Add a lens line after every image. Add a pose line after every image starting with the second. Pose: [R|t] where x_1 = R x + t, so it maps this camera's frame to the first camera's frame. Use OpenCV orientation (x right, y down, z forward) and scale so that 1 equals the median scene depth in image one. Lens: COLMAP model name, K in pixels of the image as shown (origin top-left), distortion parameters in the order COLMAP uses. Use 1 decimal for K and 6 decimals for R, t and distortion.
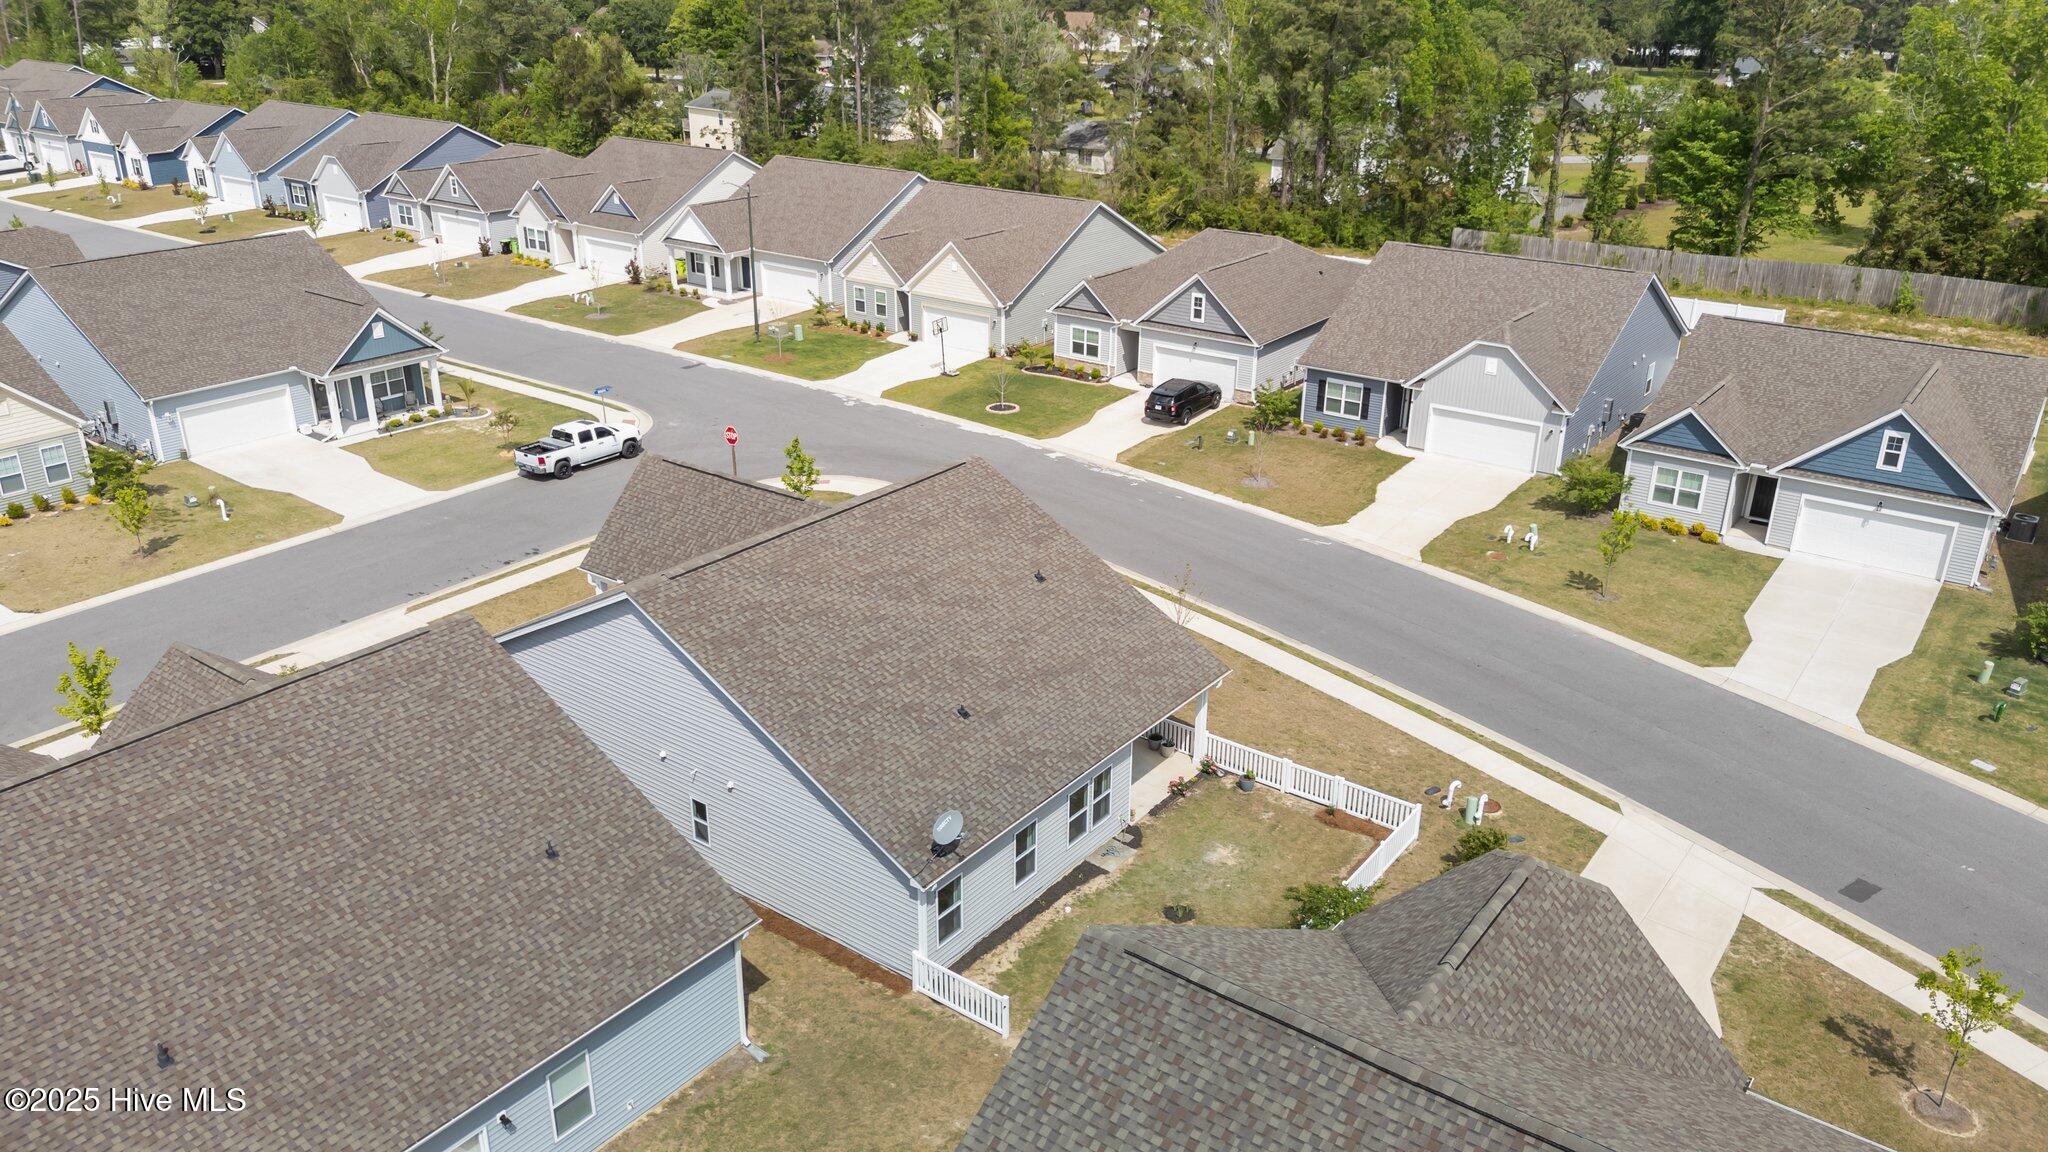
lens RADIAL K [[1507.2, 0, 1033.6], [0, 1507.2, 570.5], [0, 0, 1]] dist [0.080186, -0.095467]
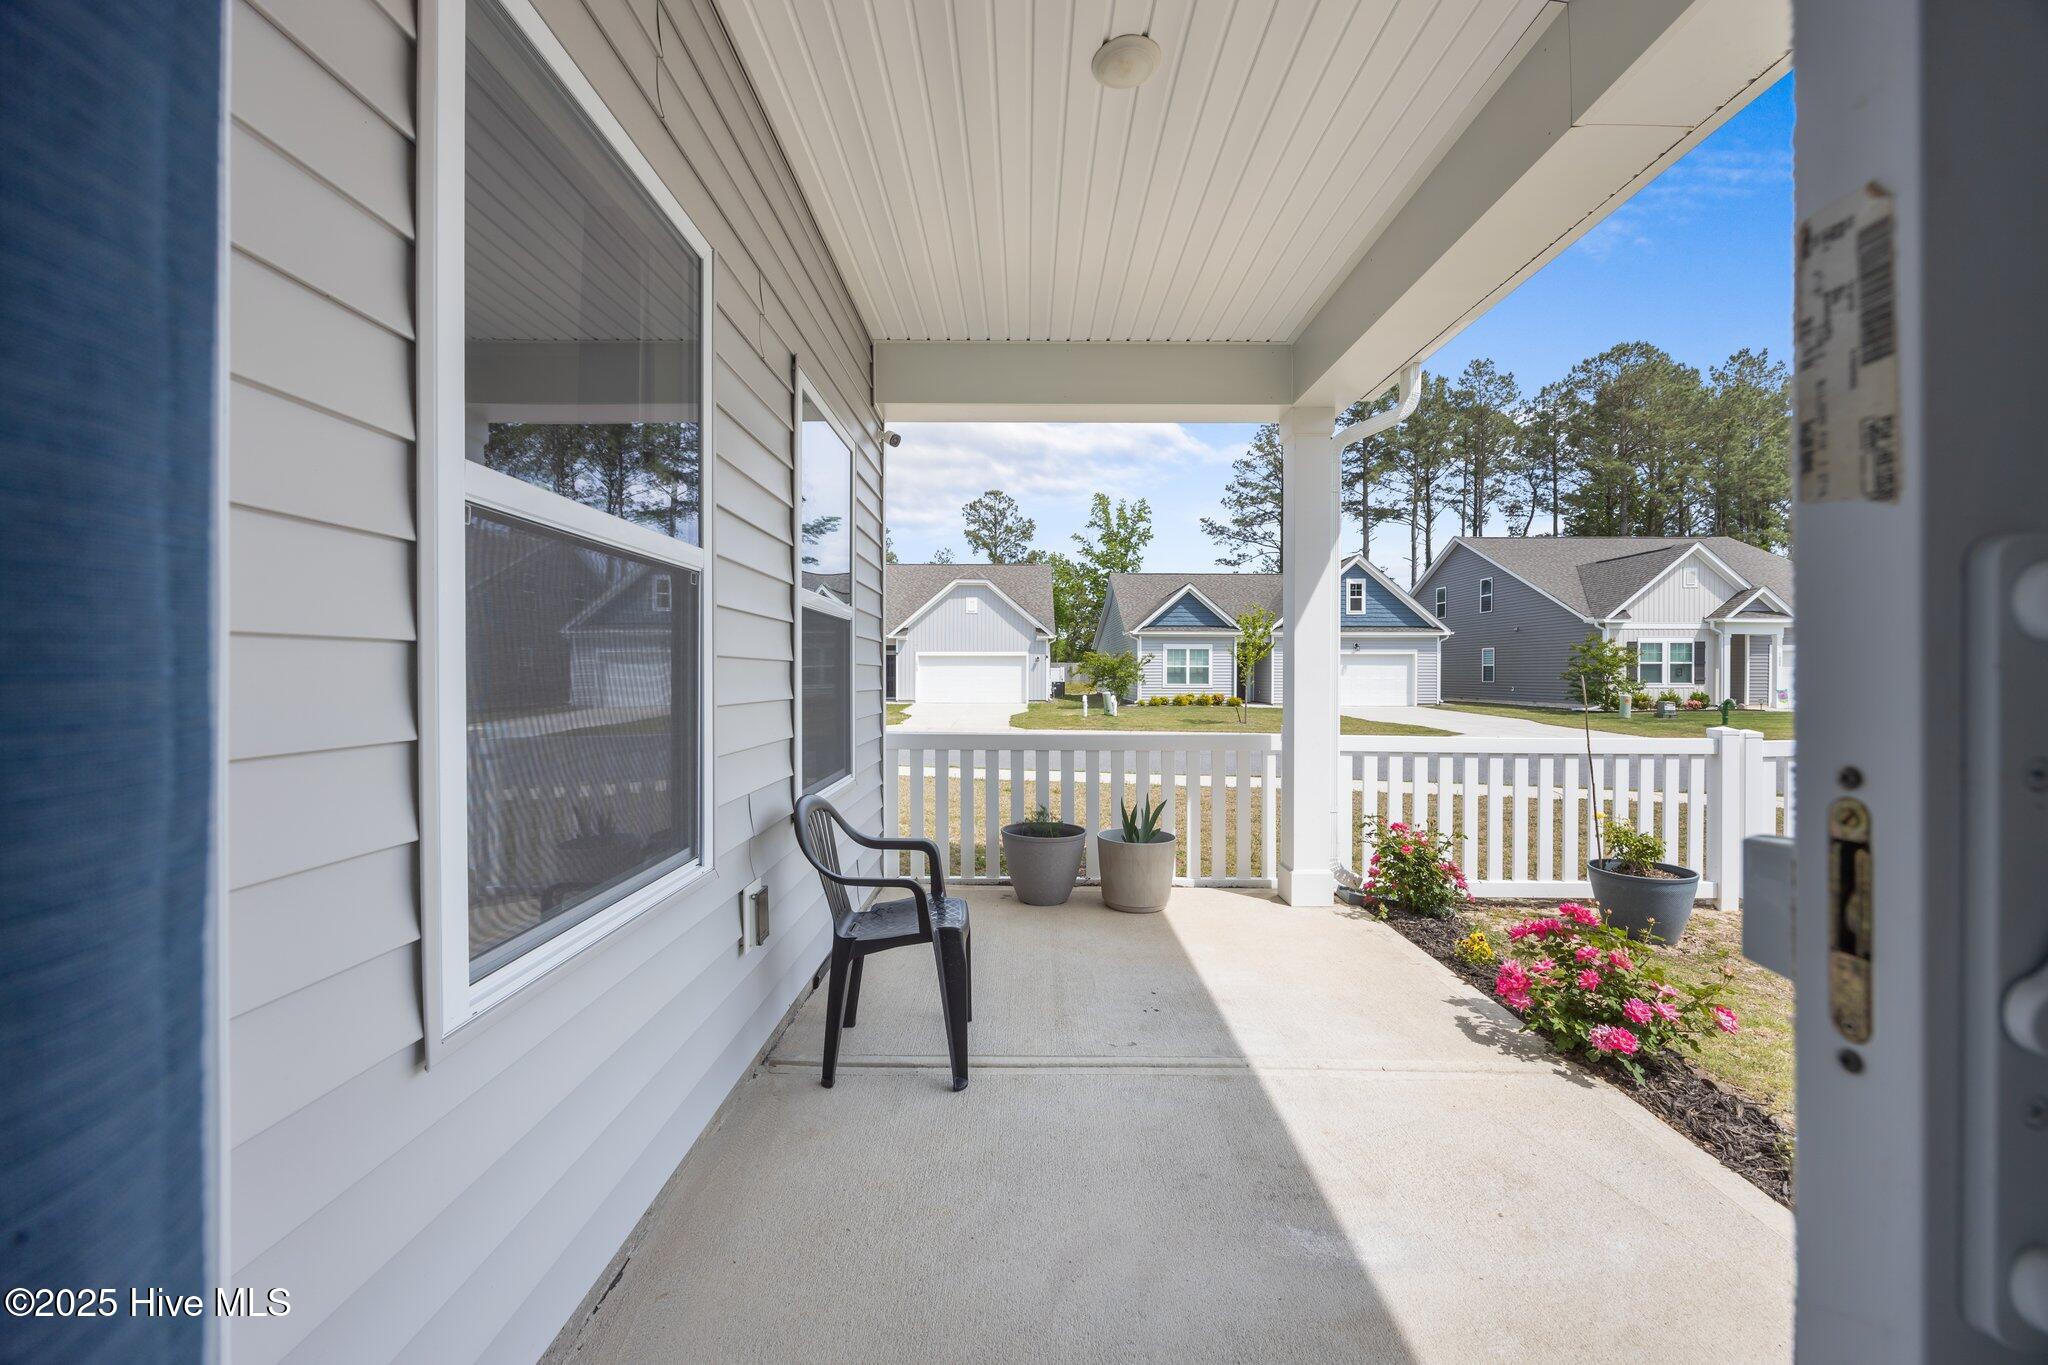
lens RADIAL K [[787.9, 0, 1028.1], [0, 787.9, 671.7], [0, 0, 1]] dist [0.001841, -0.000178]
pose [[0.804637, -0.007548, 0.593719, 0.014244], [0.234050, 0.922991, -0.305463, 0.078046], [-0.545692, 0.384747, 0.744440, 0.589239]]
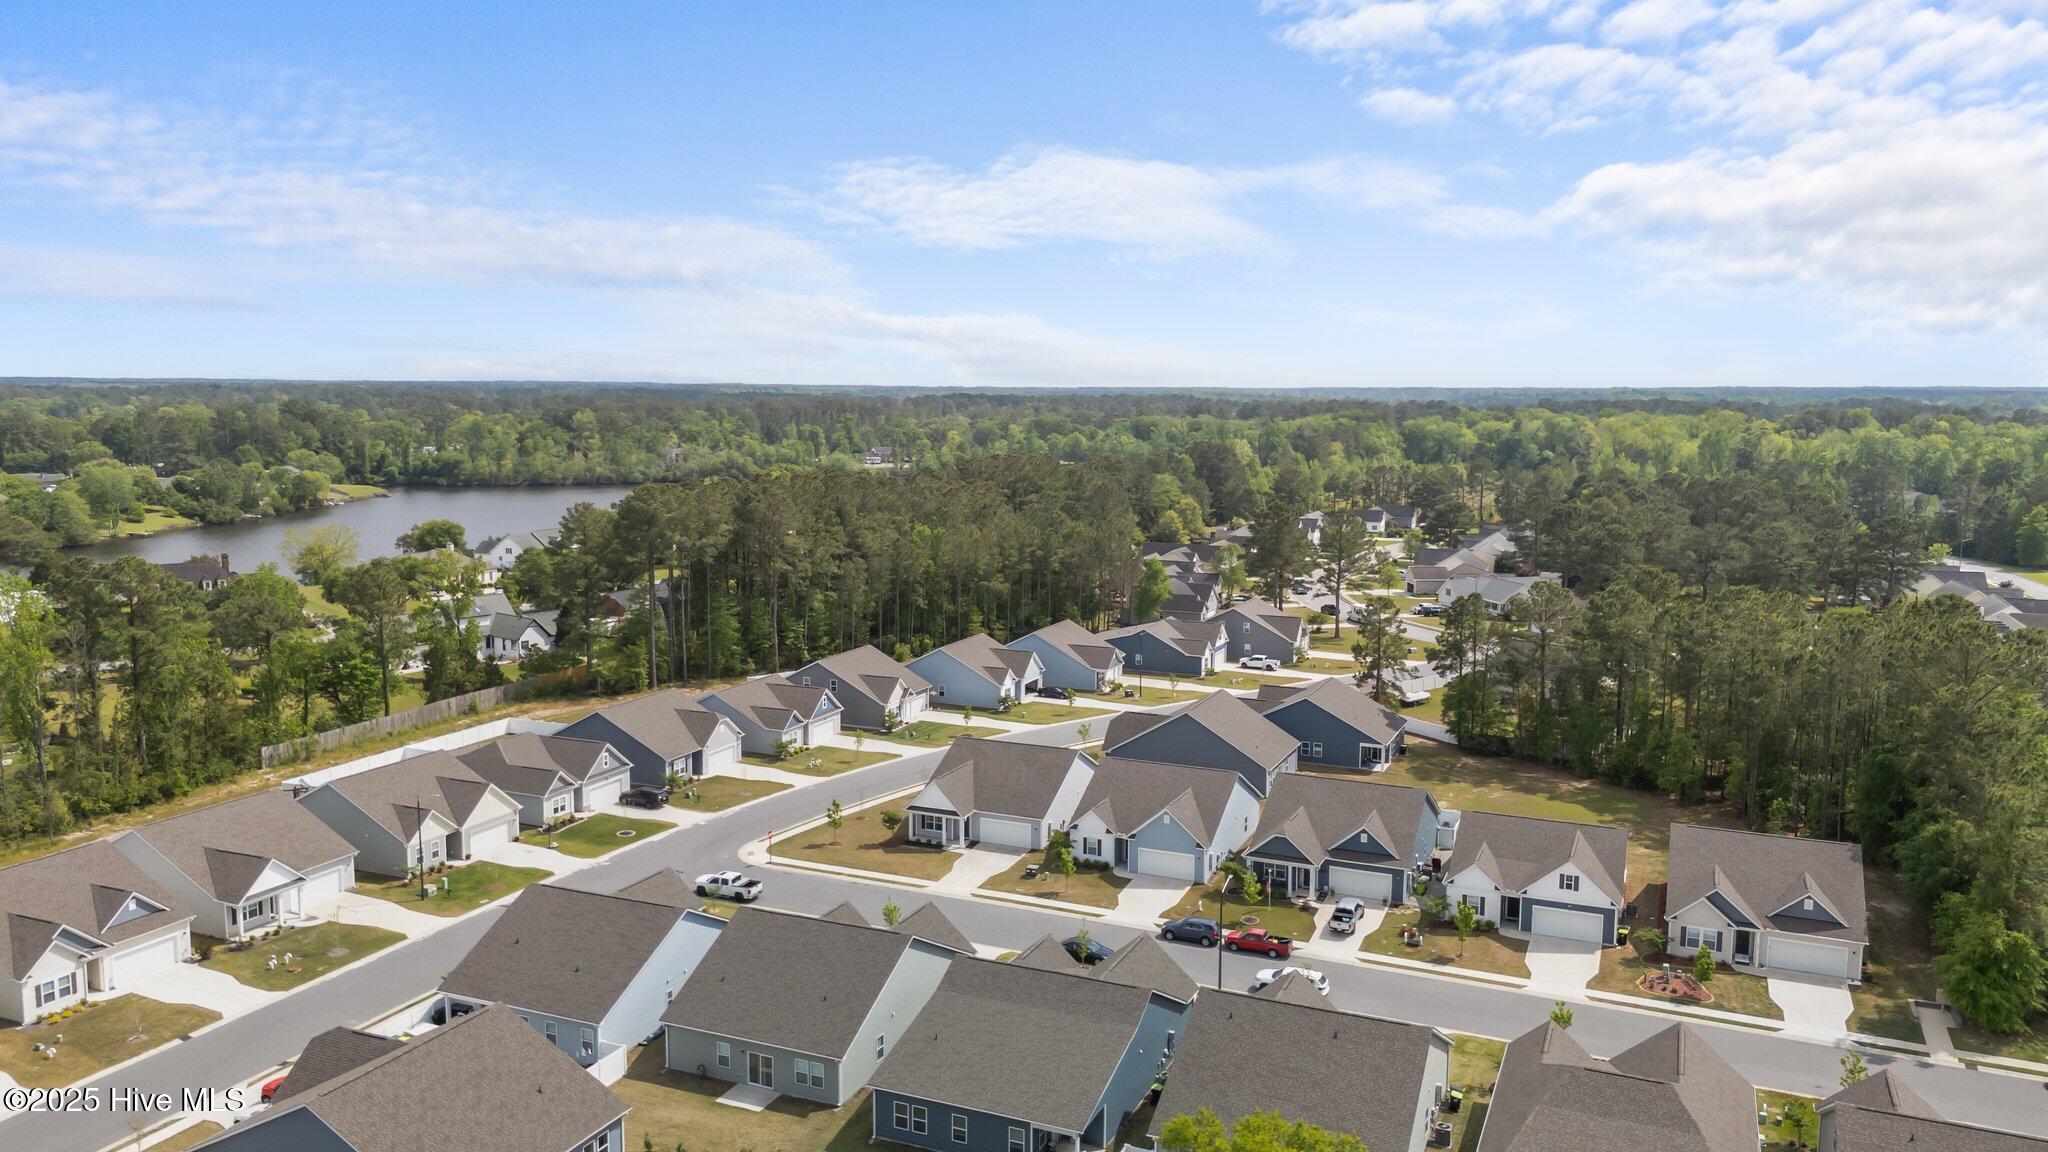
lens RADIAL K [[1462.7, 0, 1009.3], [0, 1462.7, 576.1], [0, 0, 1]] dist [0.107500, -0.133929]
pose [[-0.205620, -0.130453, 0.969898, -2.073636], [0.370865, 0.906766, 0.200586, -0.660010], [-0.905637, 0.400946, -0.138069, 0.792639]]
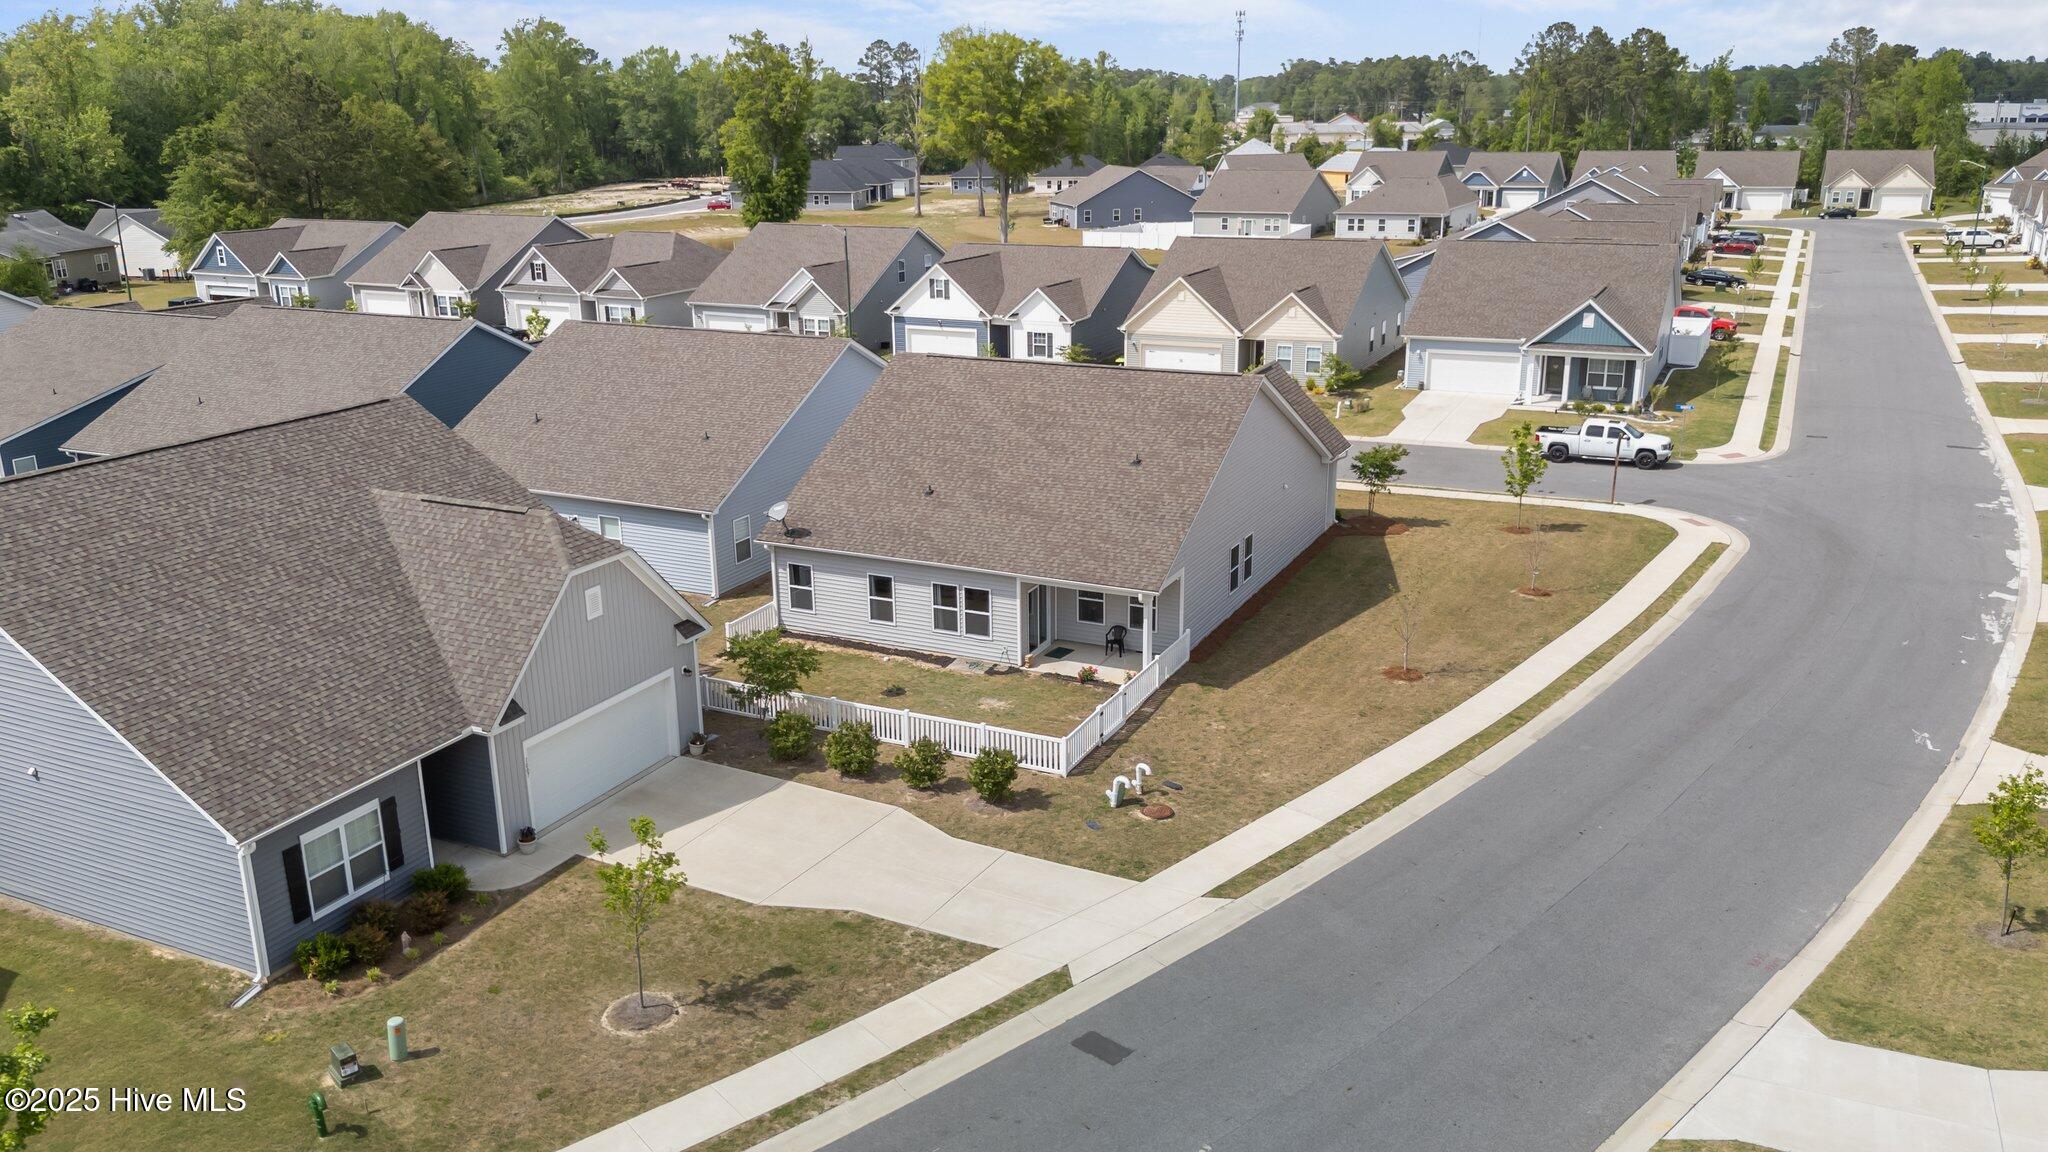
lens RADIAL K [[1567.1, 0, 1024.0], [0, 1567.1, 576.0], [0, 0, 1]] dist [0.096400, -0.113639]
pose [[0.183654, 0.274638, -0.943846, 0.656889], [-0.362591, 0.911396, 0.194642, -0.067396], [0.913673, 0.306484, 0.266962, 0.397410]]
